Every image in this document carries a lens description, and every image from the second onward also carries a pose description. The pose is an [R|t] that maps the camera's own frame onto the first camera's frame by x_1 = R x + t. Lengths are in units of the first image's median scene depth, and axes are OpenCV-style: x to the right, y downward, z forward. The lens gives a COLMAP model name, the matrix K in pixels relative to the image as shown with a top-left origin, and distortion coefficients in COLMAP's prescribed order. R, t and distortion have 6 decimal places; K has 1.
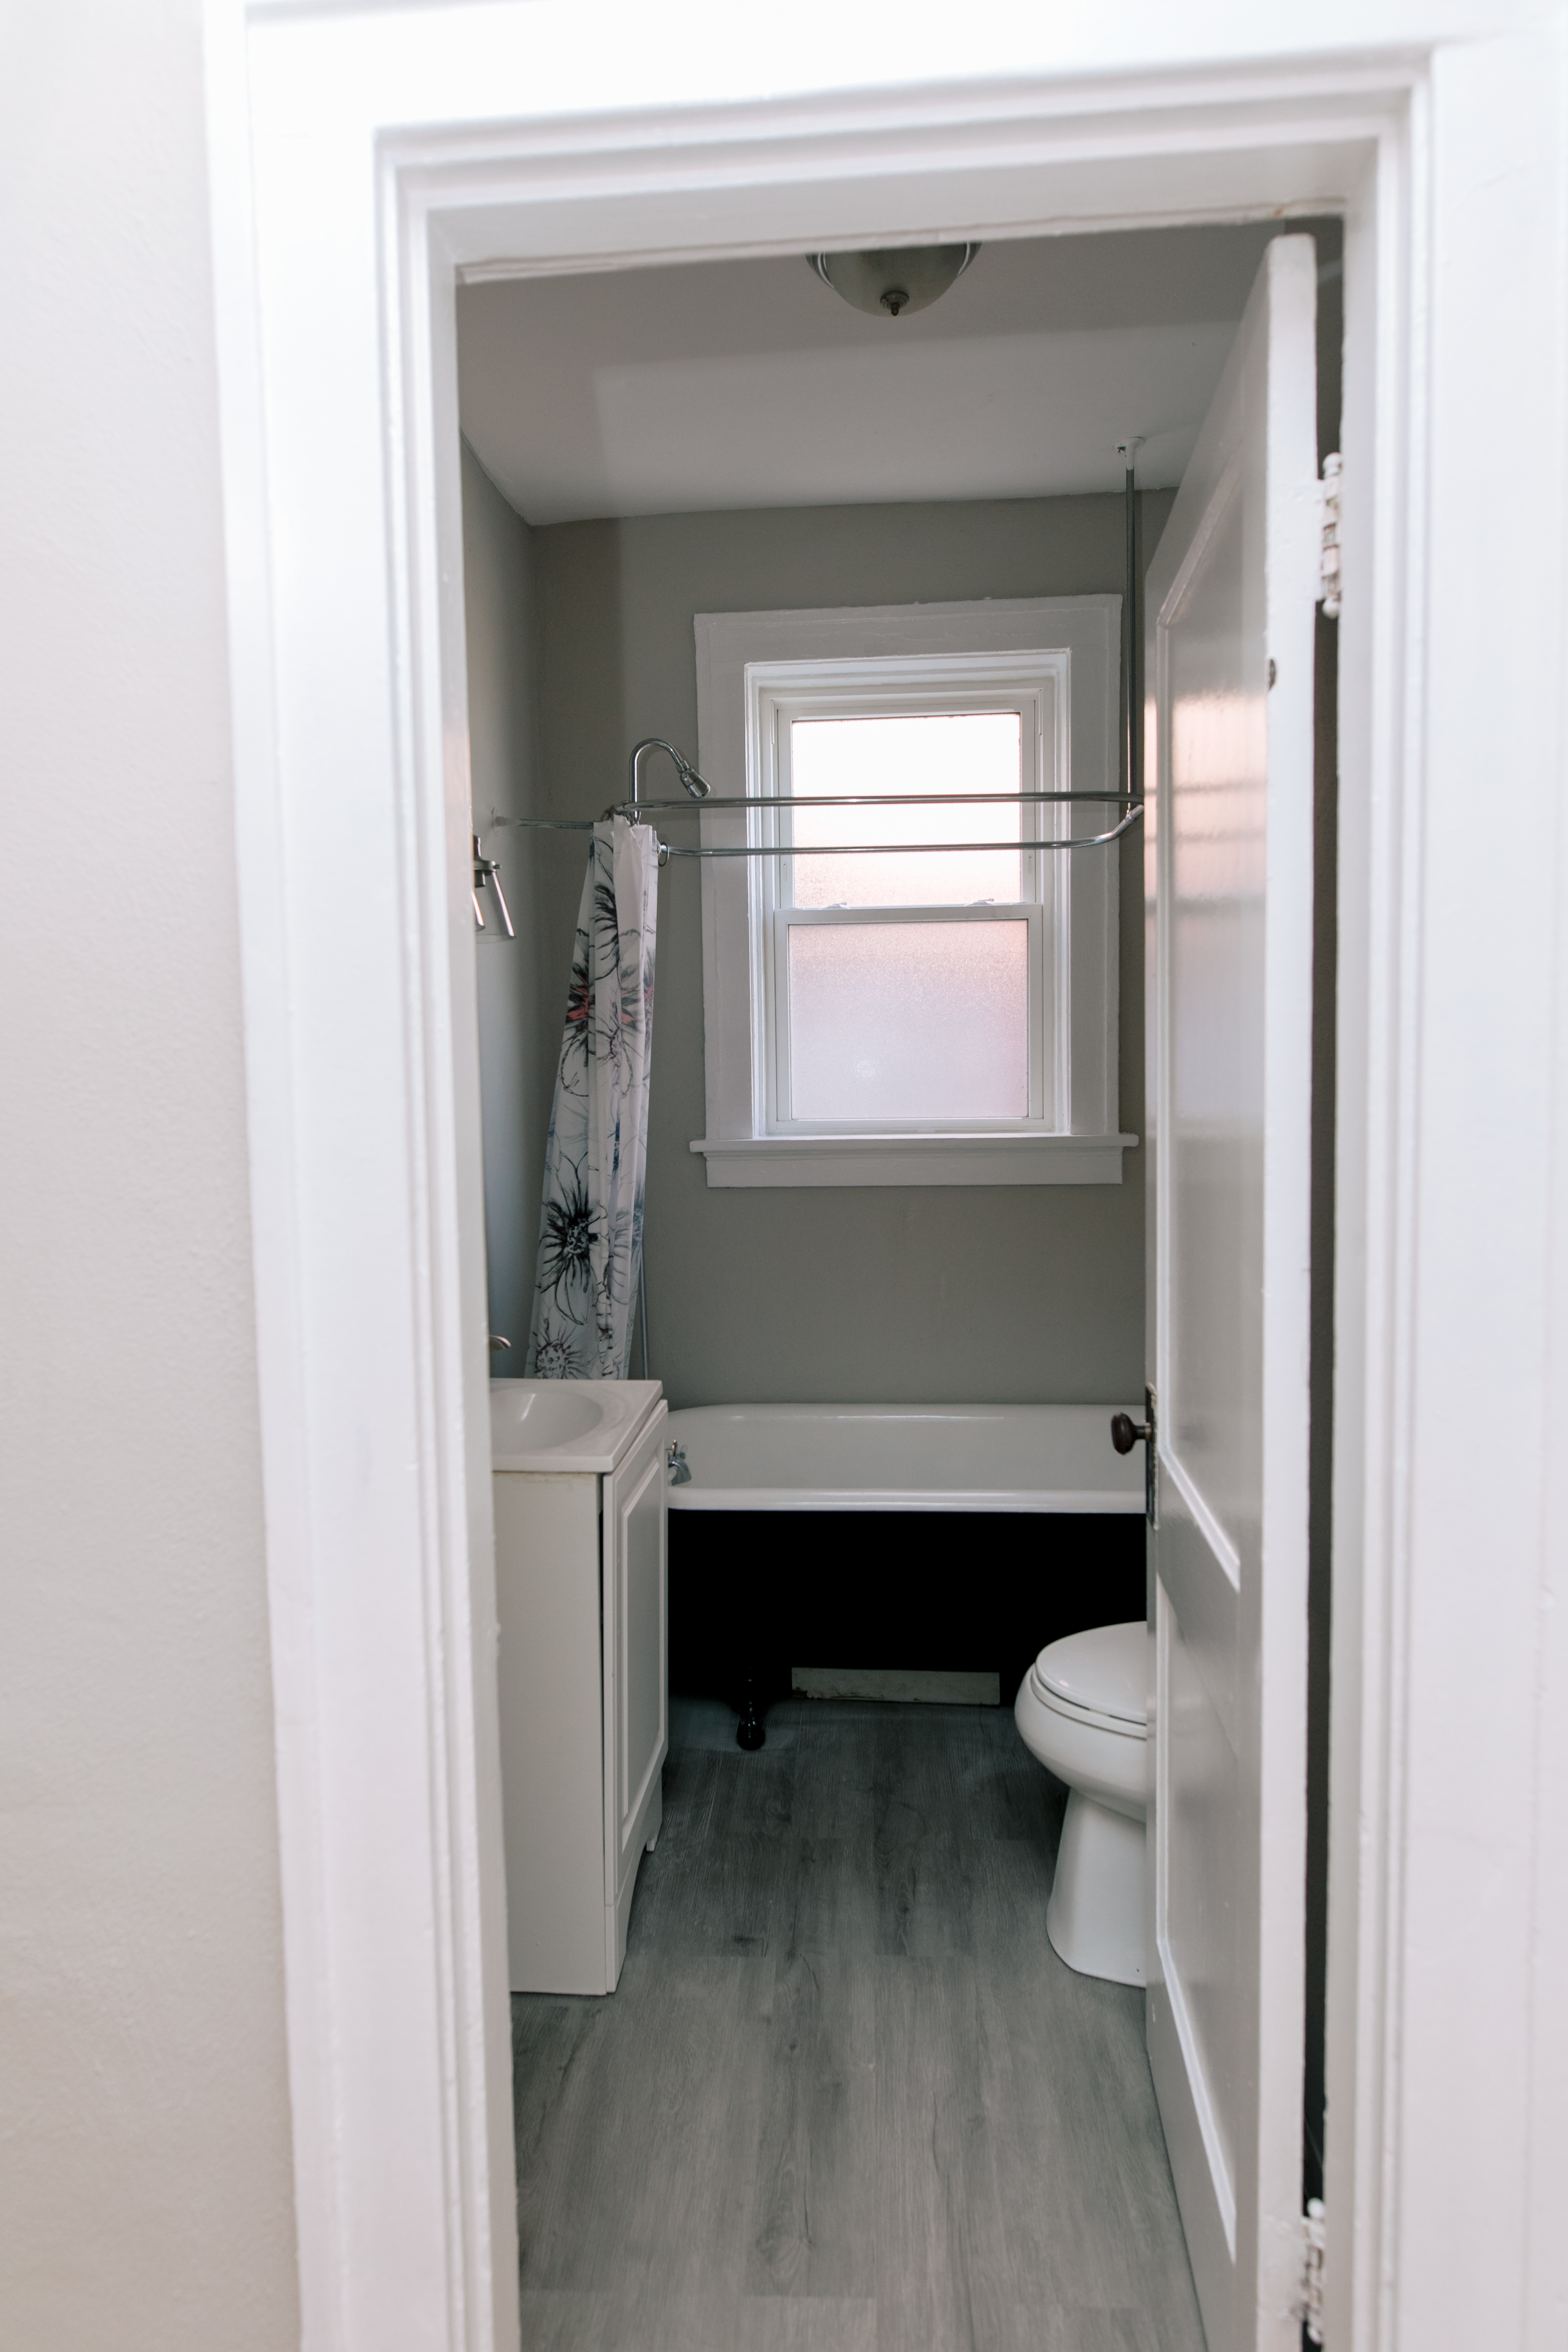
lens RADIAL K [[1352.7, 0, 771.6], [0, 1352.7, 1167.4], [0, 0, 1]] dist [0.001817, -0.001247]
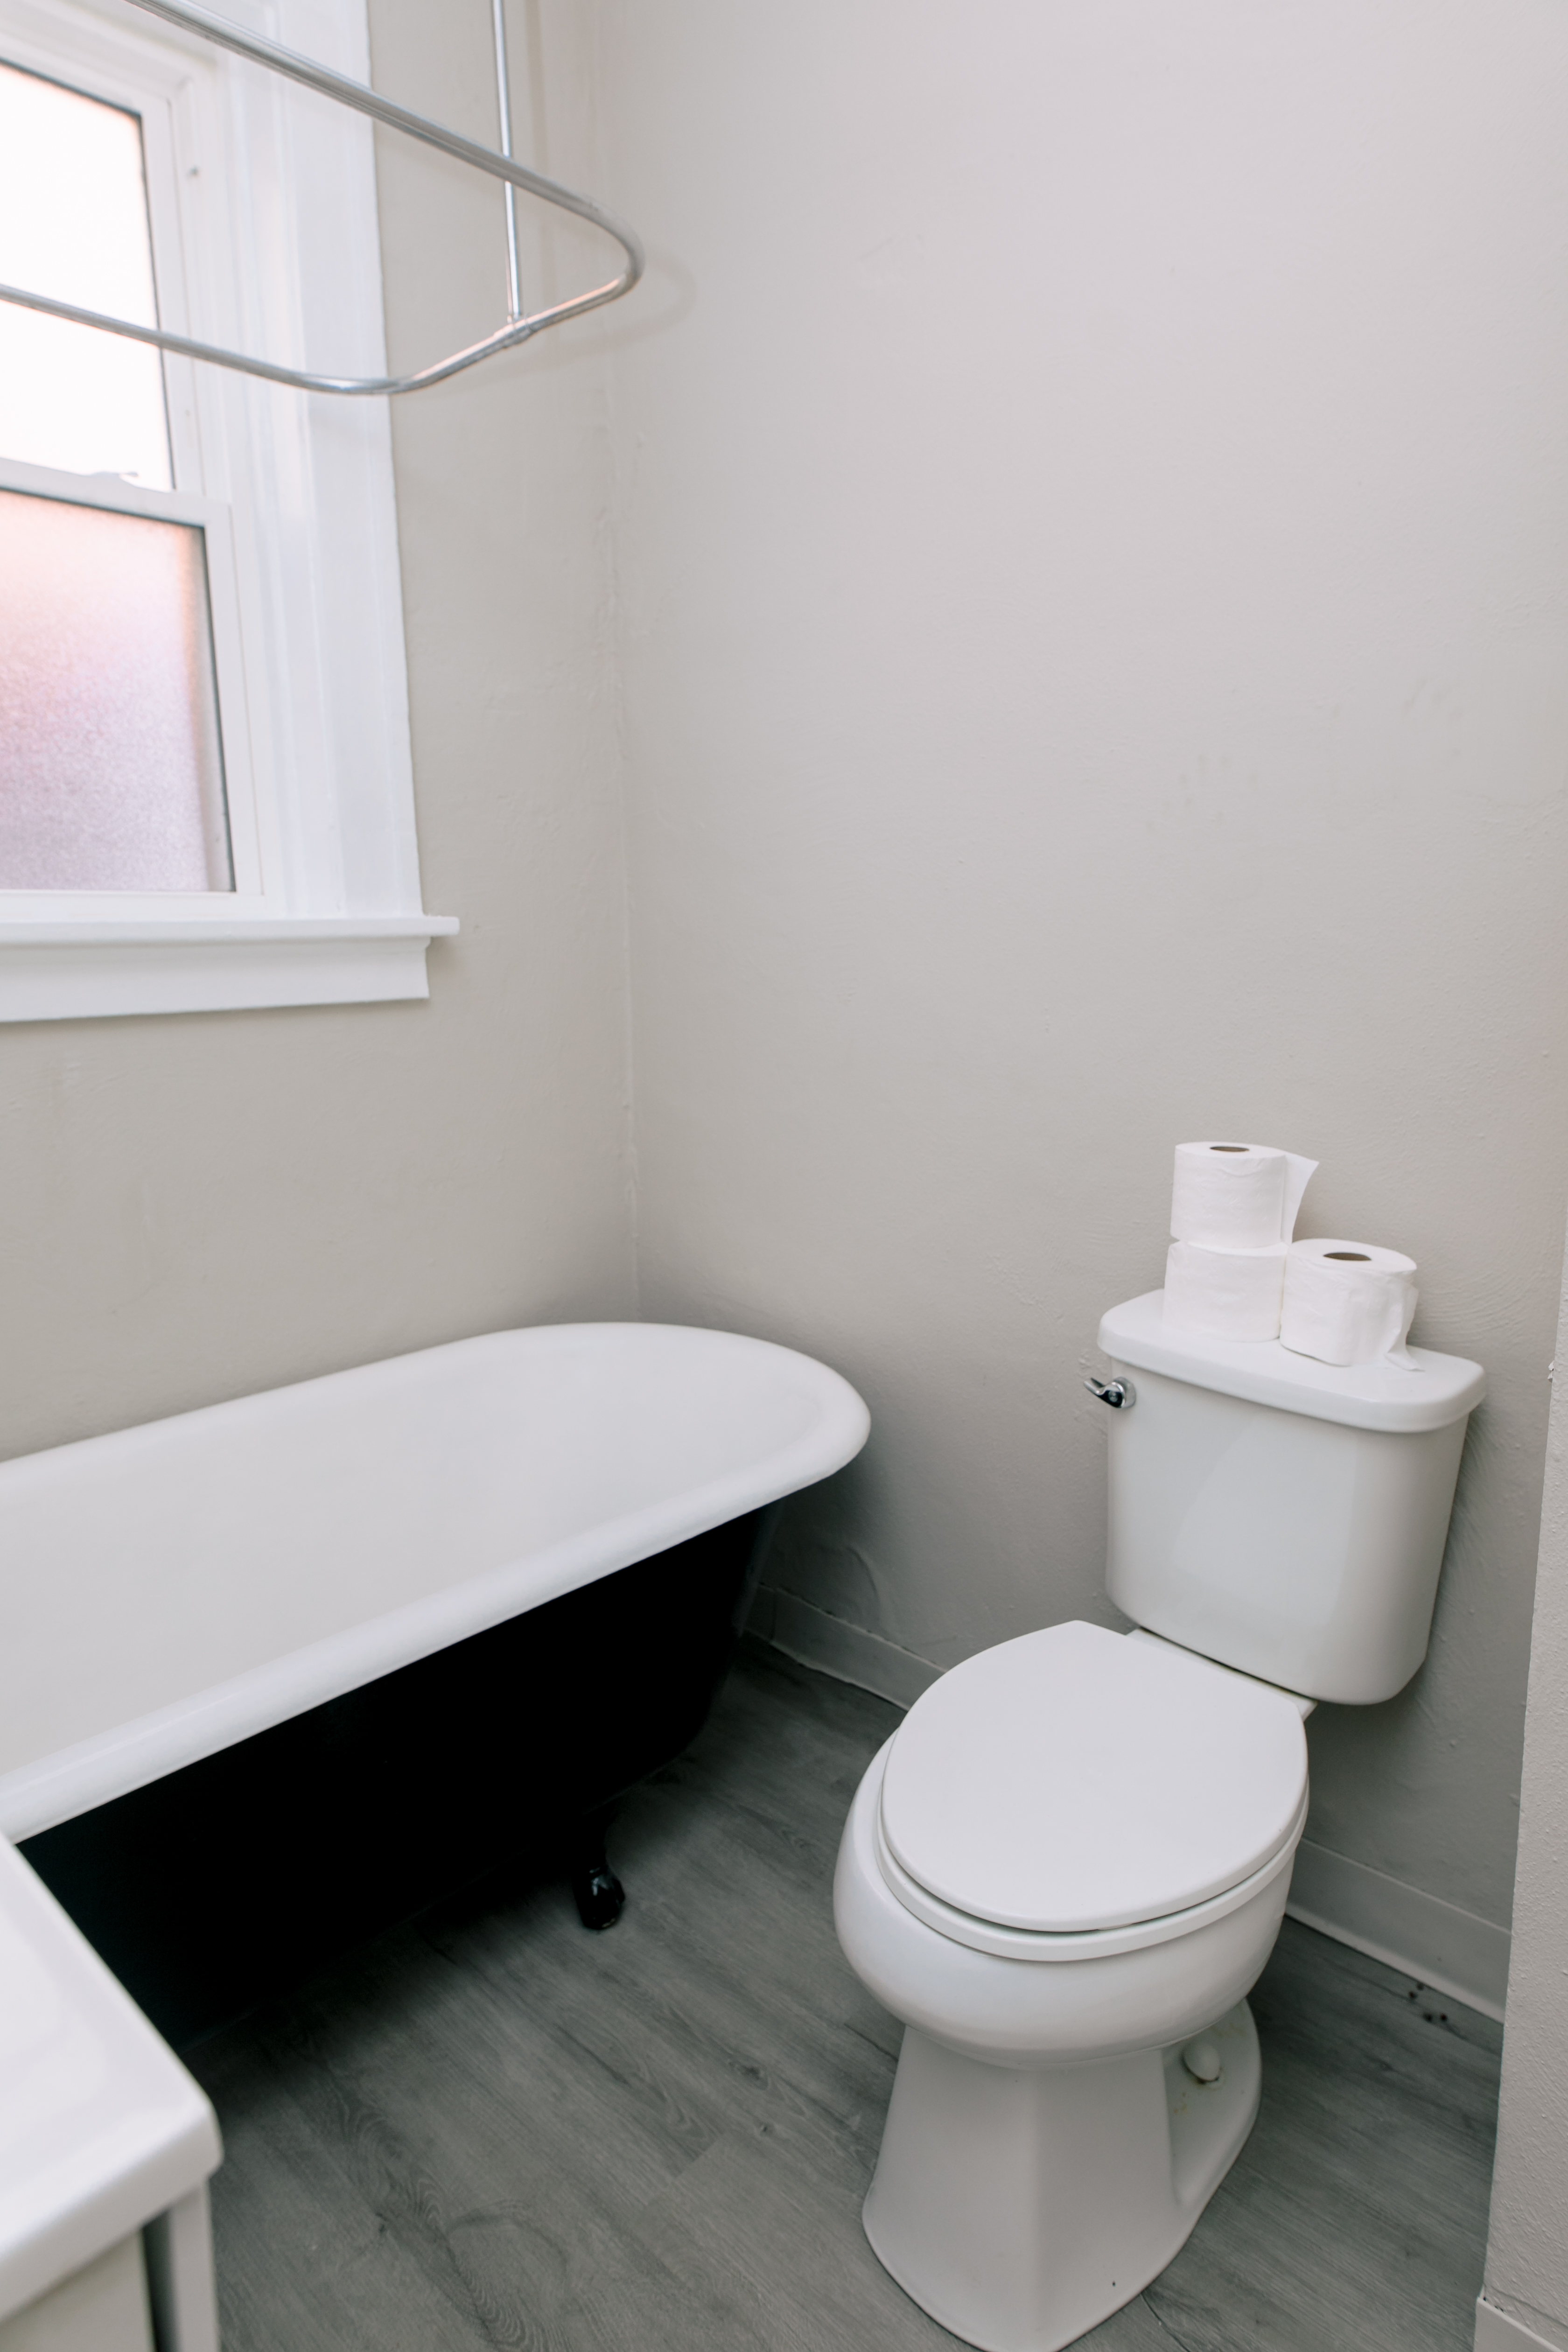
lens RADIAL K [[1352.7, 0, 785.9], [0, 1352.7, 1170.8], [0, 0, 1]] dist [0.001817, -0.001247]
pose [[0.621823, -0.138895, 0.770743, -0.151277], [0.054479, 0.989435, 0.134352, 0.019835], [-0.781261, -0.041554, 0.622820, 0.561214]]
